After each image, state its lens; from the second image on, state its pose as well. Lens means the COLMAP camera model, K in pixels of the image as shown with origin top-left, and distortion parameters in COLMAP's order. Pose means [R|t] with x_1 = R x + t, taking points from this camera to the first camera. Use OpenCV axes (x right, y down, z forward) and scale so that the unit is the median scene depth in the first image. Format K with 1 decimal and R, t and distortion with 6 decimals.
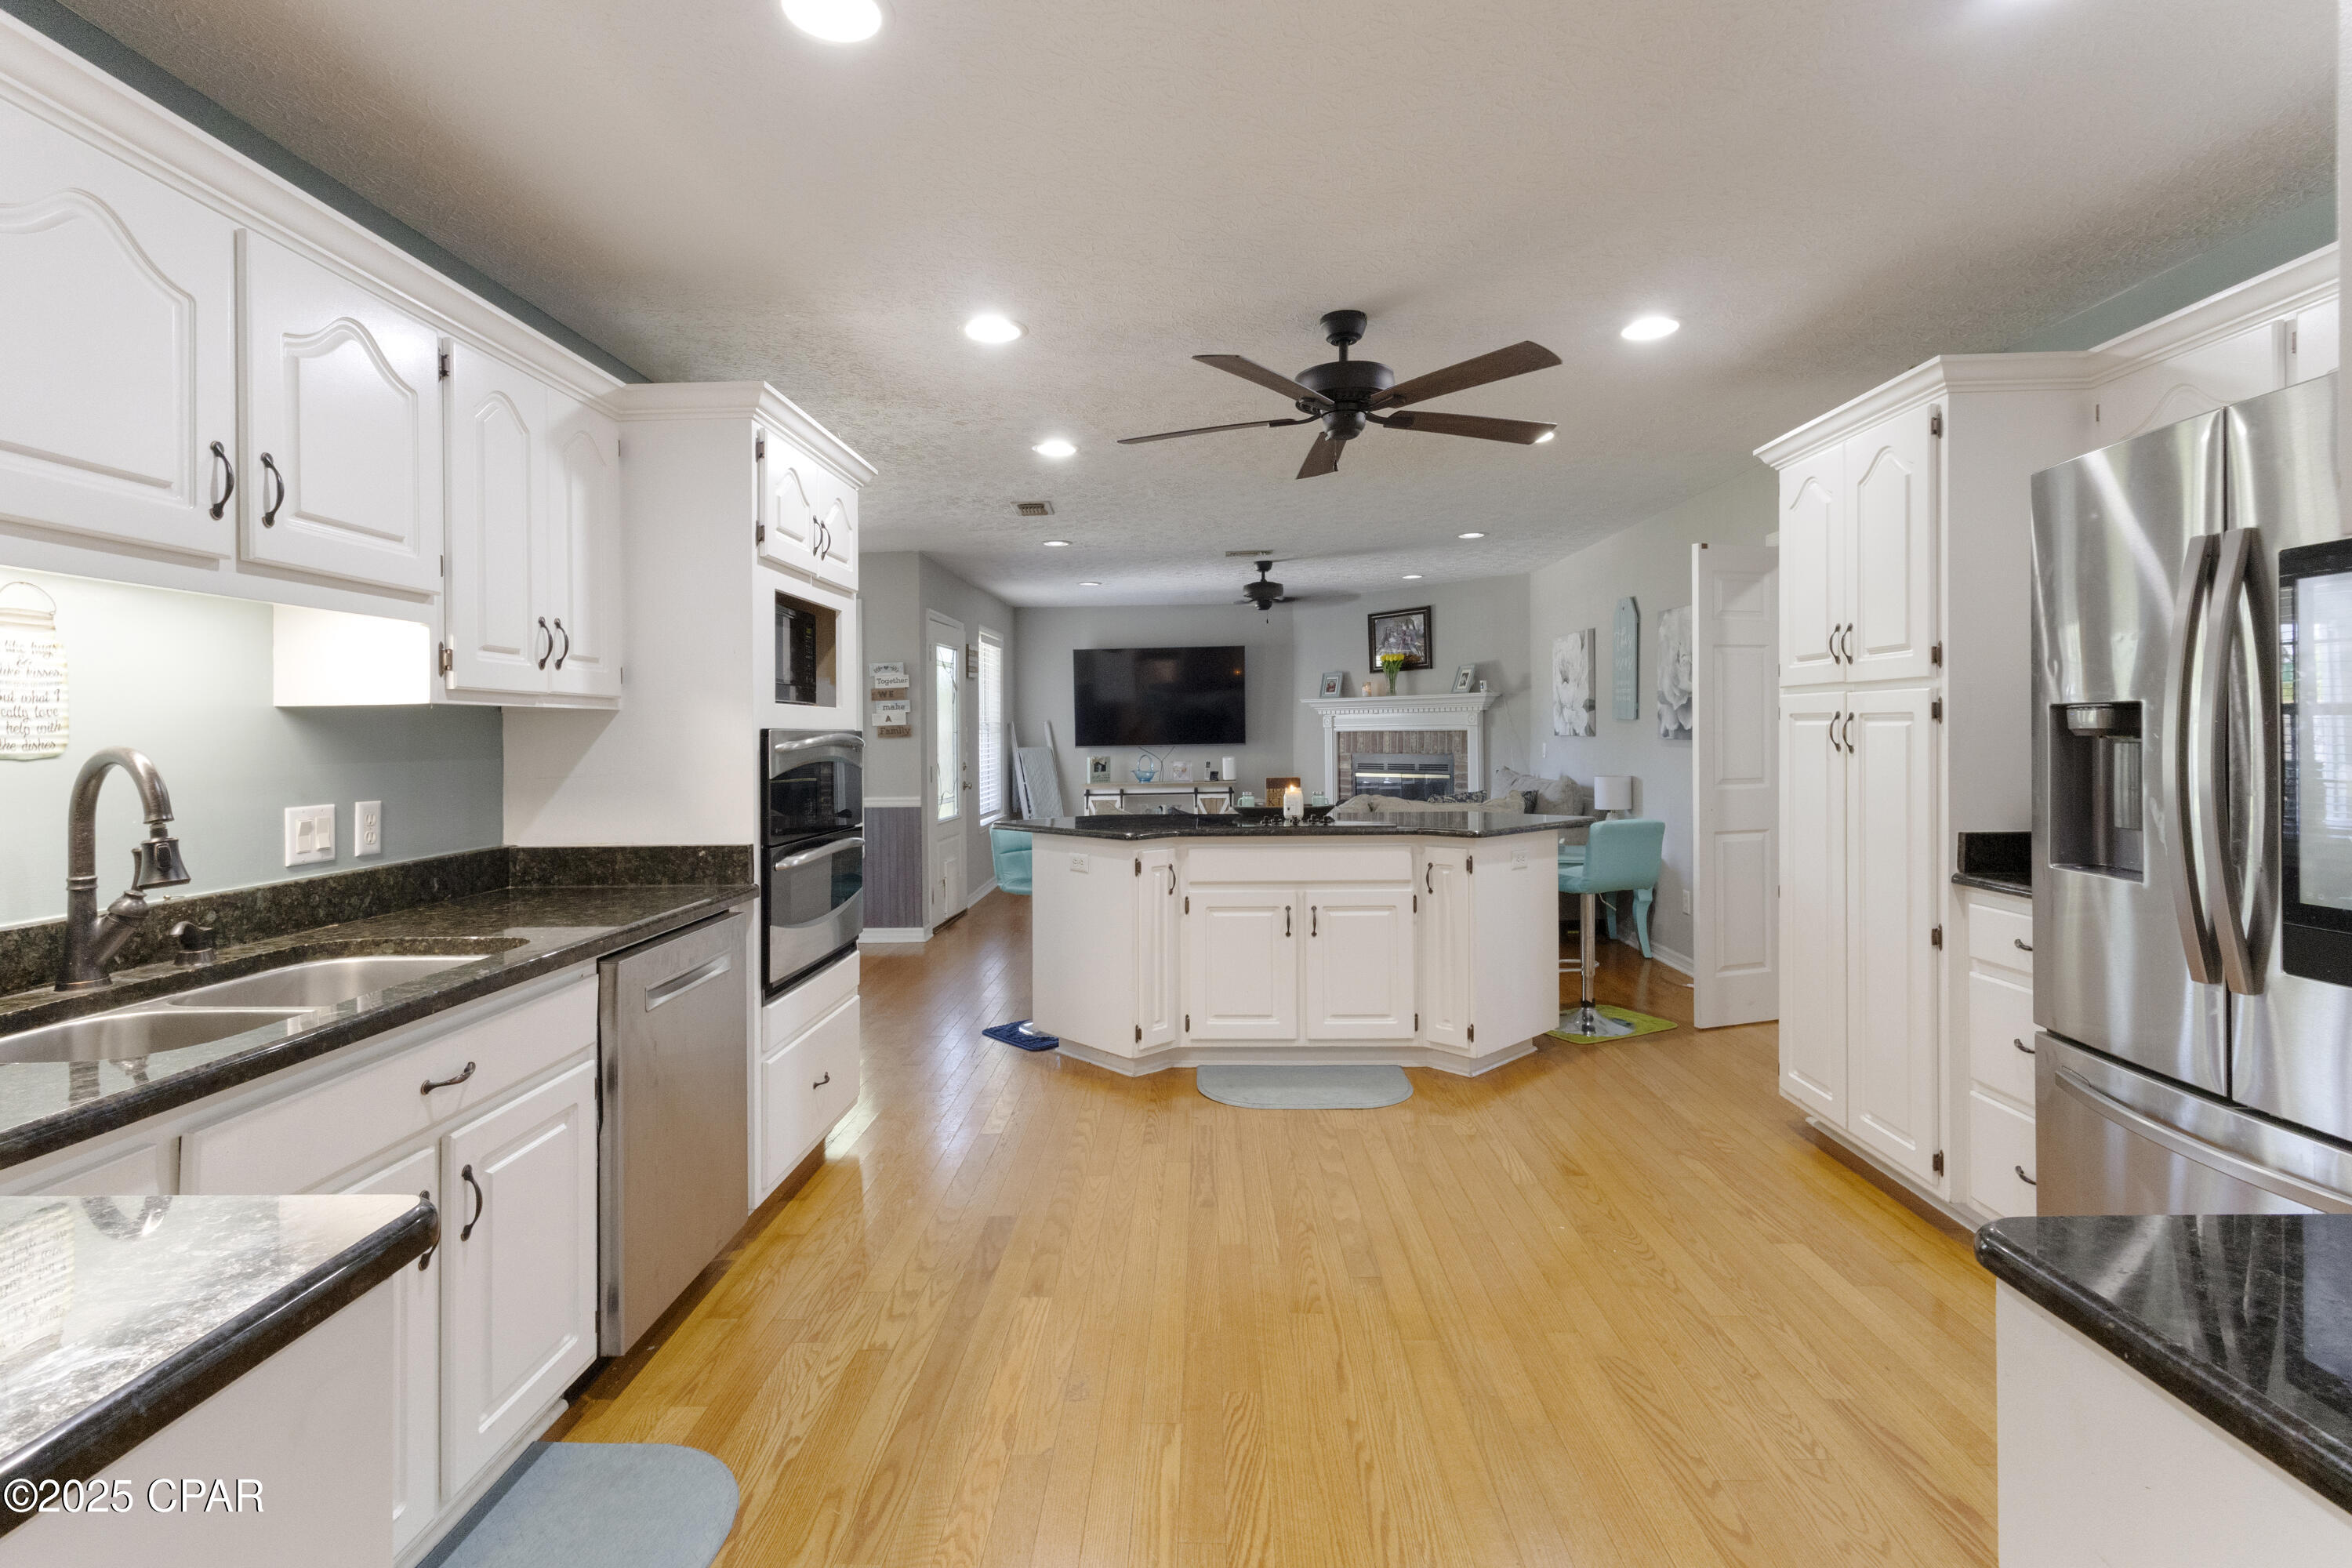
lens RADIAL K [[1092.8, 0, 1160.0], [0, 1092.8, 714.2], [0, 0, 1]] dist [-0.001438, 0.001790]
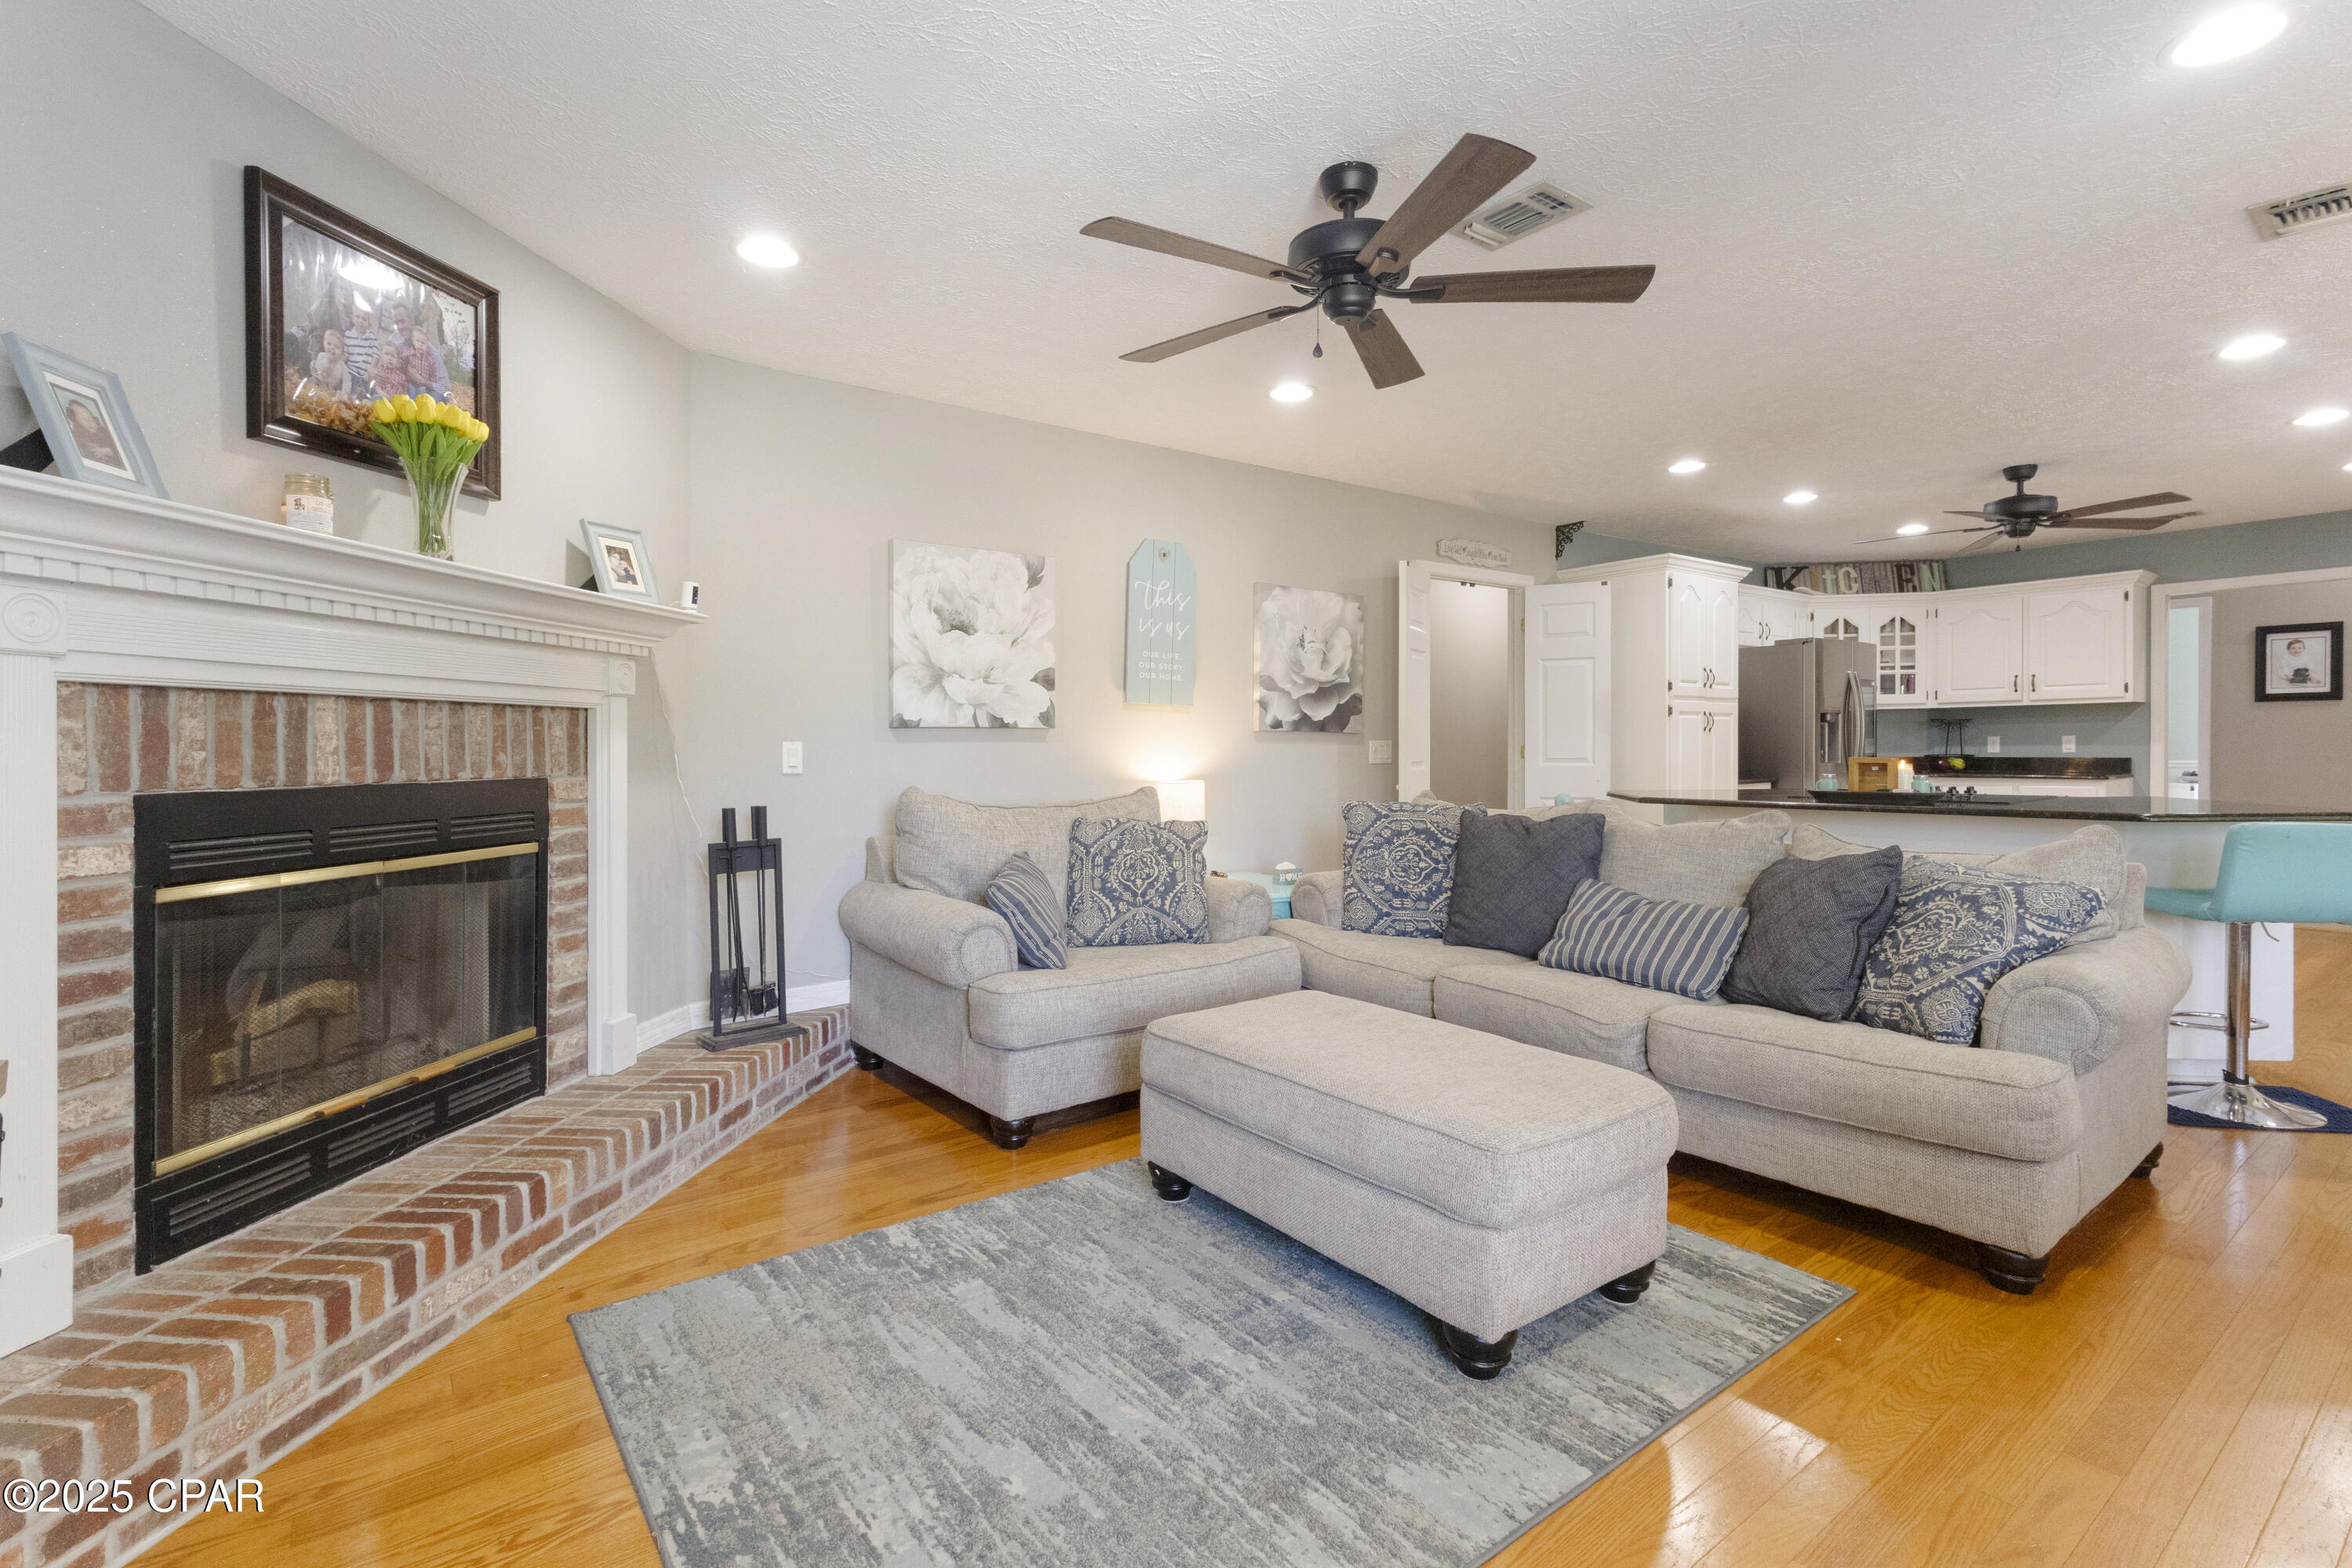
lens RADIAL K [[1092.8, 0, 1158.7], [0, 1092.8, 752.8], [0, 0, 1]] dist [-0.001438, 0.001790]
pose [[-0.626367, 0.015807, 0.779368, -0.260538], [0.004993, 0.999855, -0.016266, 0.086943], [-0.779513, -0.006297, -0.626355, 2.618492]]
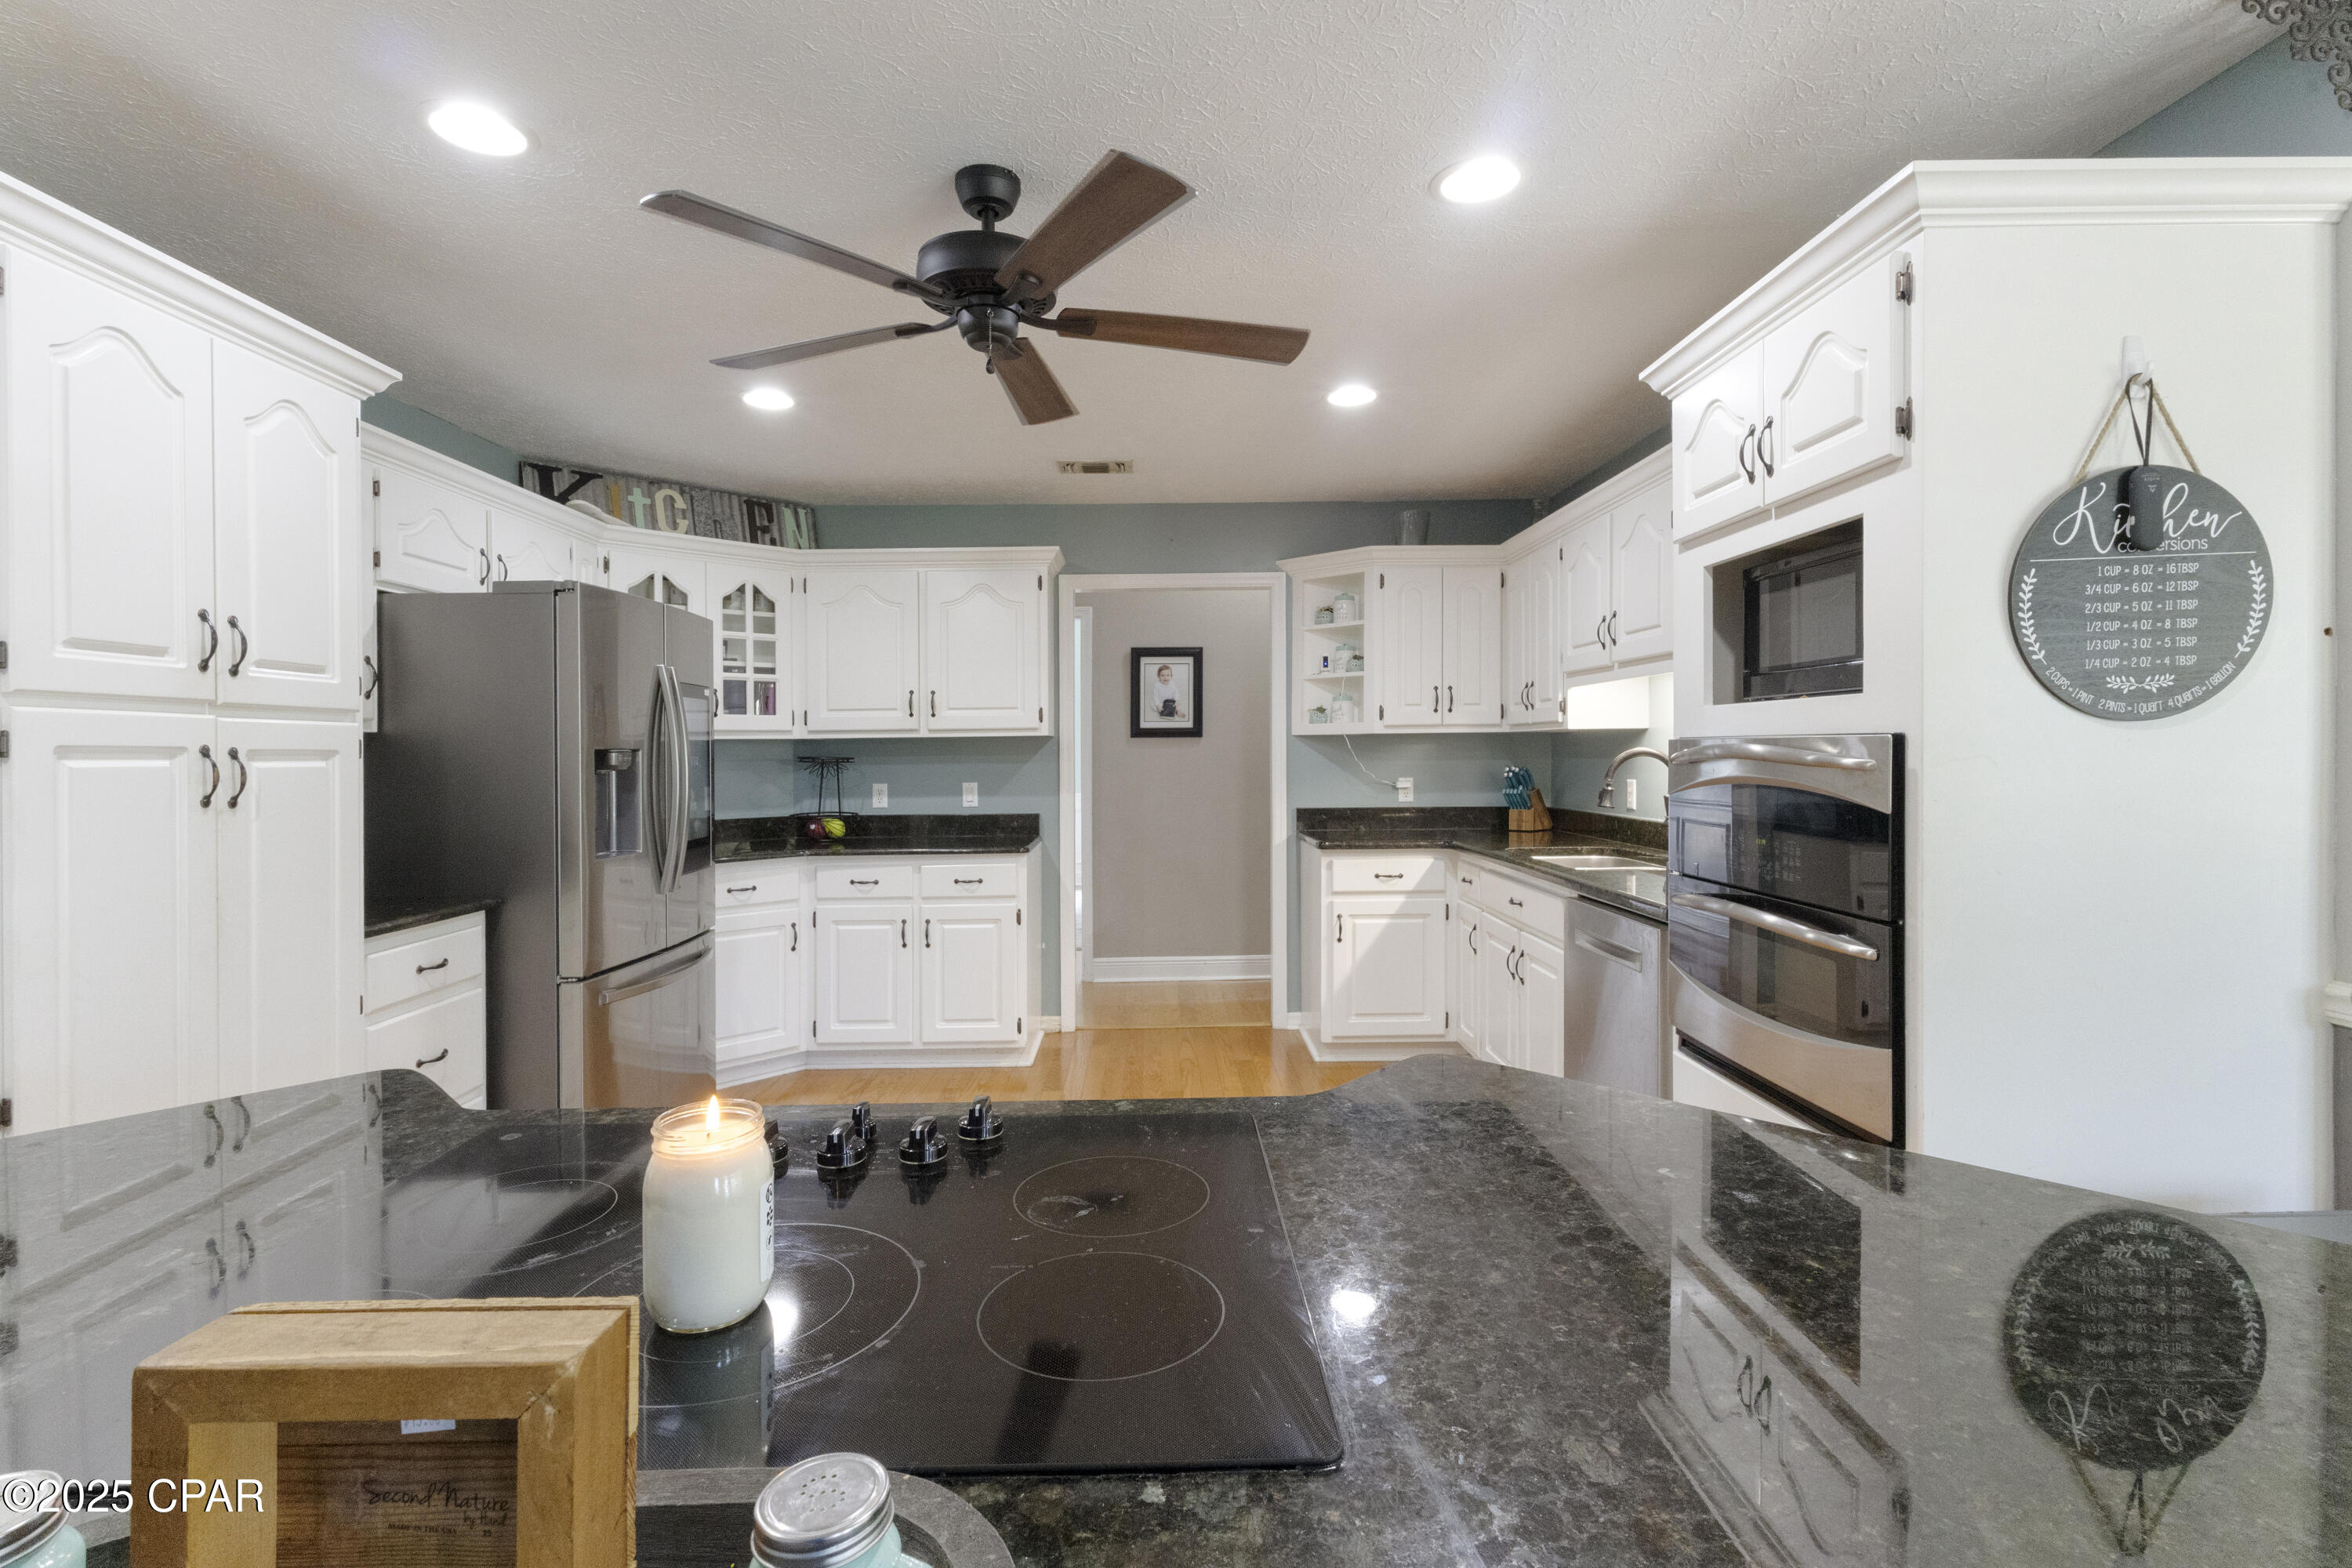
lens RADIAL K [[1092.8, 0, 1163.1], [0, 1092.8, 767.1], [0, 0, 1]] dist [-0.001438, 0.001790]
pose [[-0.998575, 0.023703, -0.047824, 0.078895], [0.023877, 0.999710, -0.003077, 0.022027], [0.047737, -0.004215, -0.998851, 1.450922]]
